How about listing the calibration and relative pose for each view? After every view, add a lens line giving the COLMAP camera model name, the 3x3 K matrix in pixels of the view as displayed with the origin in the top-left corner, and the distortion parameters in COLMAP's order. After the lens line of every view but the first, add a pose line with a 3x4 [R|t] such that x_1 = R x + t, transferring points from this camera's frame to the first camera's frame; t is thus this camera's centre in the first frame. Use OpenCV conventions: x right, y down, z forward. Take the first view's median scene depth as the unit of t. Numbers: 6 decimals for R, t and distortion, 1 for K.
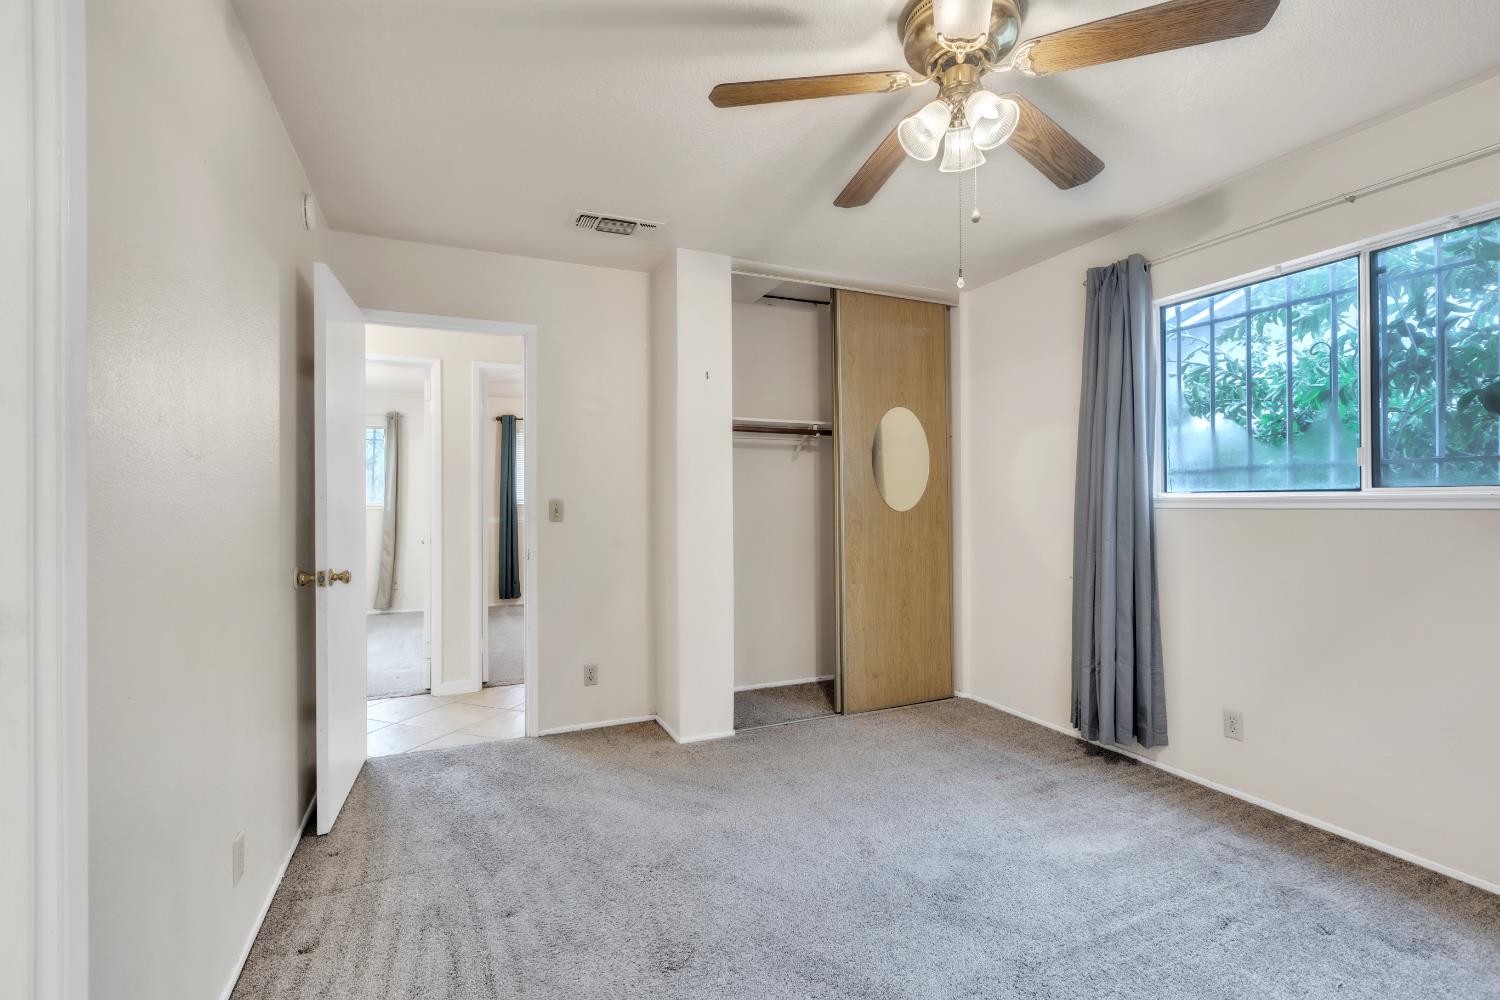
lens RADIAL K [[661.4, 0, 750.0], [0, 661.4, 500.0], [0, 0, 1]] dist [-0.002087, -0.000226]
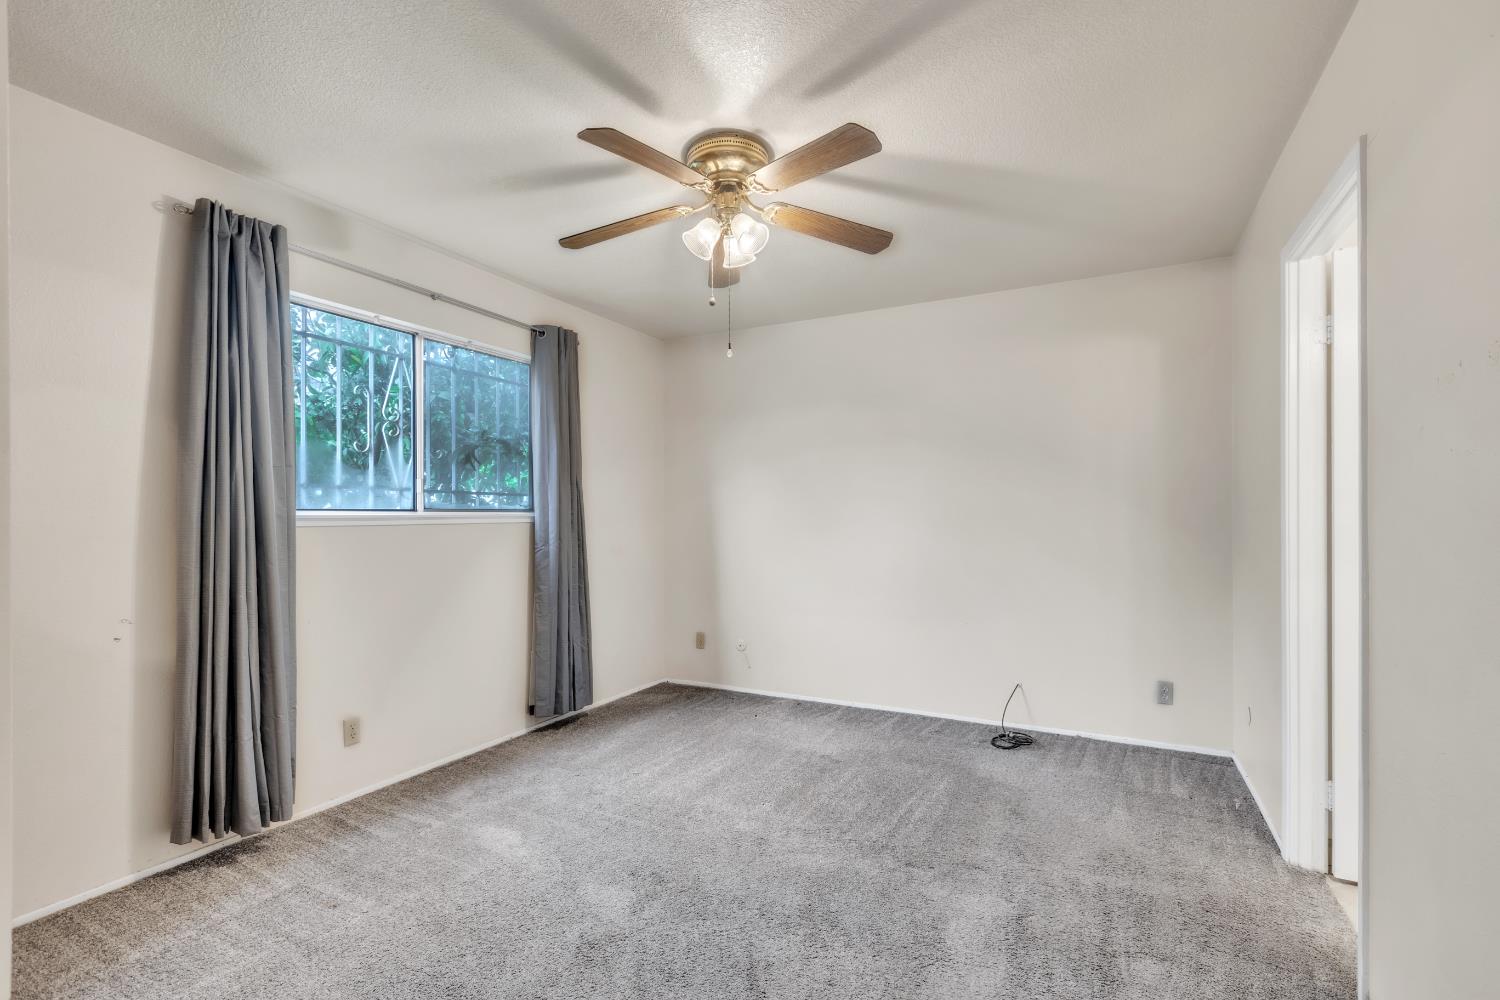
lens RADIAL K [[674.8, 0, 746.8], [0, 674.8, 502.9], [0, 0, 1]] dist [-0.002189, -0.000434]
pose [[-0.596815, 0.021107, 0.802102, -0.527571], [0.010240, 0.999773, -0.018689, 0.004268], [-0.802314, -0.002940, -0.596895, 1.175564]]
